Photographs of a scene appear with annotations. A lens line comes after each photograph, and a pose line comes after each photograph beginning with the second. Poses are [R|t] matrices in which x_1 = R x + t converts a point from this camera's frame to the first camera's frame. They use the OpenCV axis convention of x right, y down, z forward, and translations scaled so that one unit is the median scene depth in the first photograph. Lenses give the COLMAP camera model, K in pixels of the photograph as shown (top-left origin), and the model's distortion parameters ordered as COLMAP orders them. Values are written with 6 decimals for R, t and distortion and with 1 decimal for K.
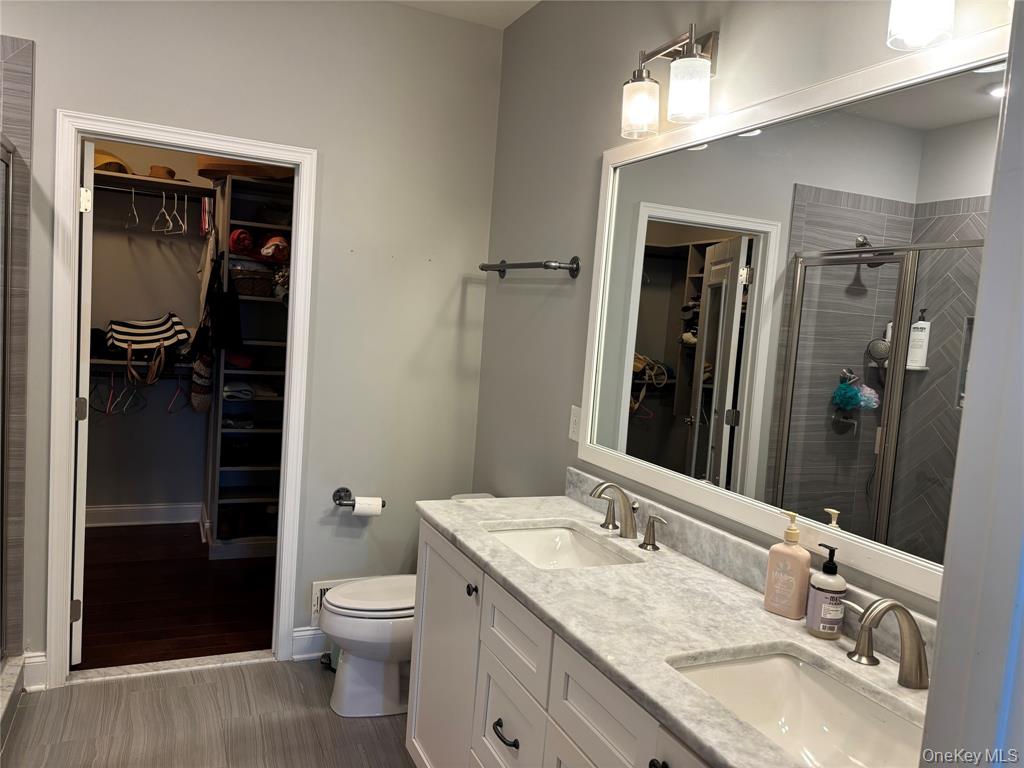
lens RADIAL K [[763.1, 0, 515.7], [0, 763.1, 387.8], [0, 0, 1]] dist [0.059226, -0.065047]
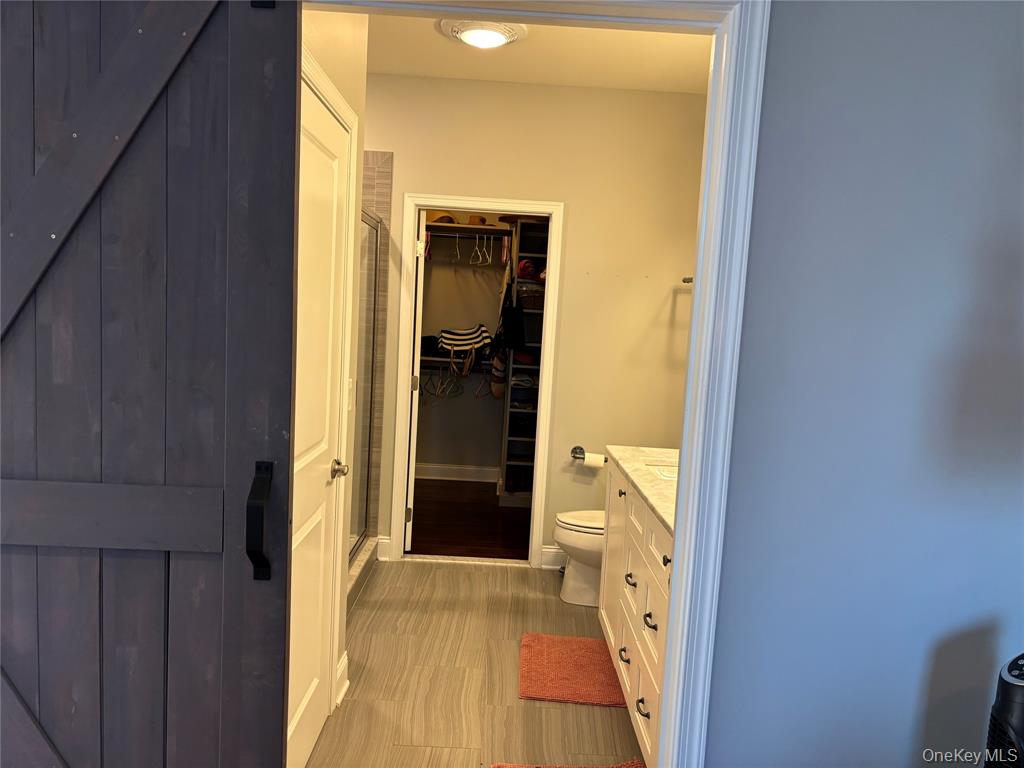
lens RADIAL K [[763.1, 0, 515.7], [0, 763.1, 387.8], [0, 0, 1]] dist [0.059226, -0.065047]
pose [[0.916863, 0.017108, -0.398835, 0.202980], [-0.025130, 0.999573, -0.014894, 0.047093], [0.398410, 0.023679, 0.916902, -0.279170]]
